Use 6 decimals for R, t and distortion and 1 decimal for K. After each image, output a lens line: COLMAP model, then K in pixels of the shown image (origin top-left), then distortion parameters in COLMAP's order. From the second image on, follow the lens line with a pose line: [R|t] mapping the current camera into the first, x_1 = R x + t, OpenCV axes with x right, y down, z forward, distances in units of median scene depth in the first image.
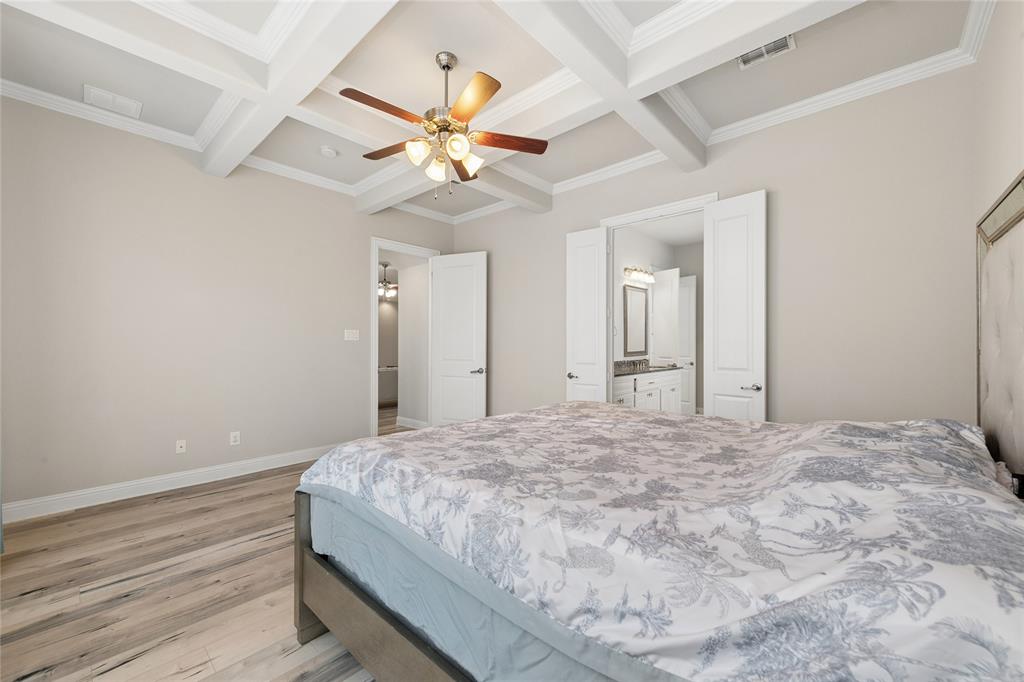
lens RADIAL K [[398.4, 0, 509.7], [0, 398.4, 338.4], [0, 0, 1]] dist [0.007902, -0.000467]
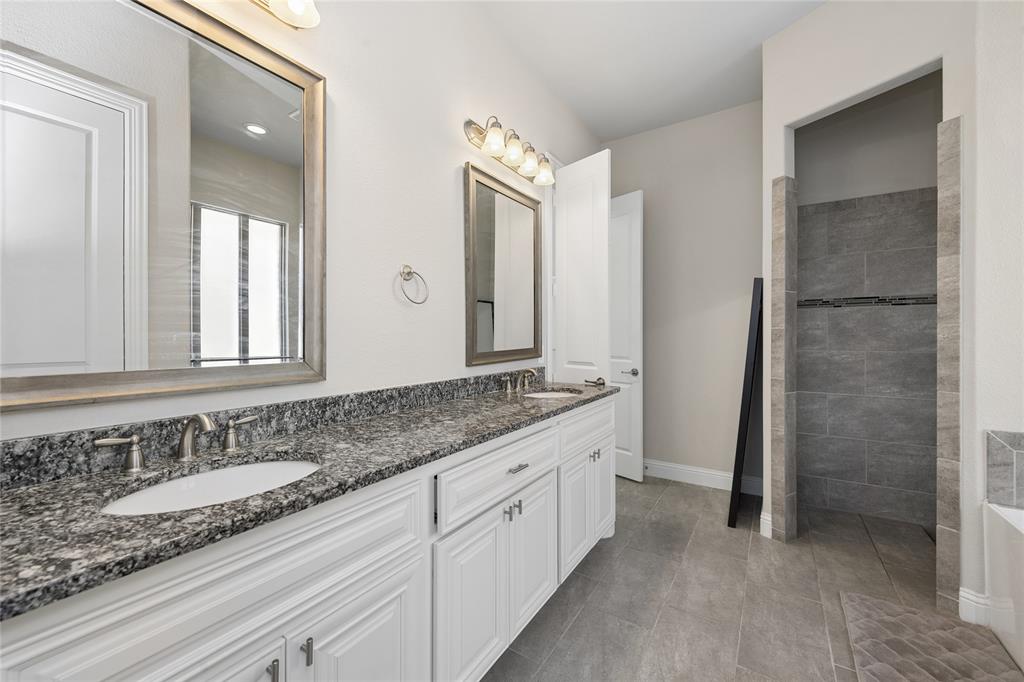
lens RADIAL K [[398.4, 0, 509.7], [0, 398.4, 338.4], [0, 0, 1]] dist [0.007902, -0.000467]
pose [[0.988197, -0.009438, 0.152899, 0.258437], [0.007396, 0.999876, 0.013913, 0.015212], [-0.153011, -0.012618, 0.988144, 0.607924]]
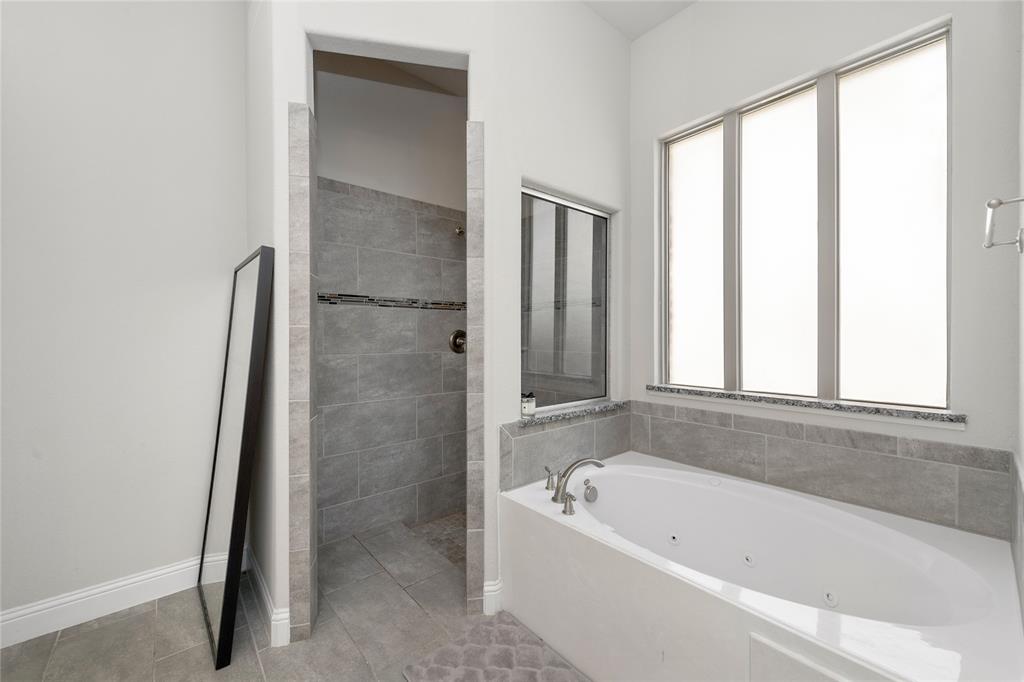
lens RADIAL K [[398.4, 0, 509.7], [0, 398.4, 338.4], [0, 0, 1]] dist [0.007902, -0.000467]
pose [[0.115943, -0.010815, 0.993197, 0.326693], [-0.004680, 0.999924, 0.011435, 0.016814], [-0.993245, -0.005974, 0.115884, 0.774762]]
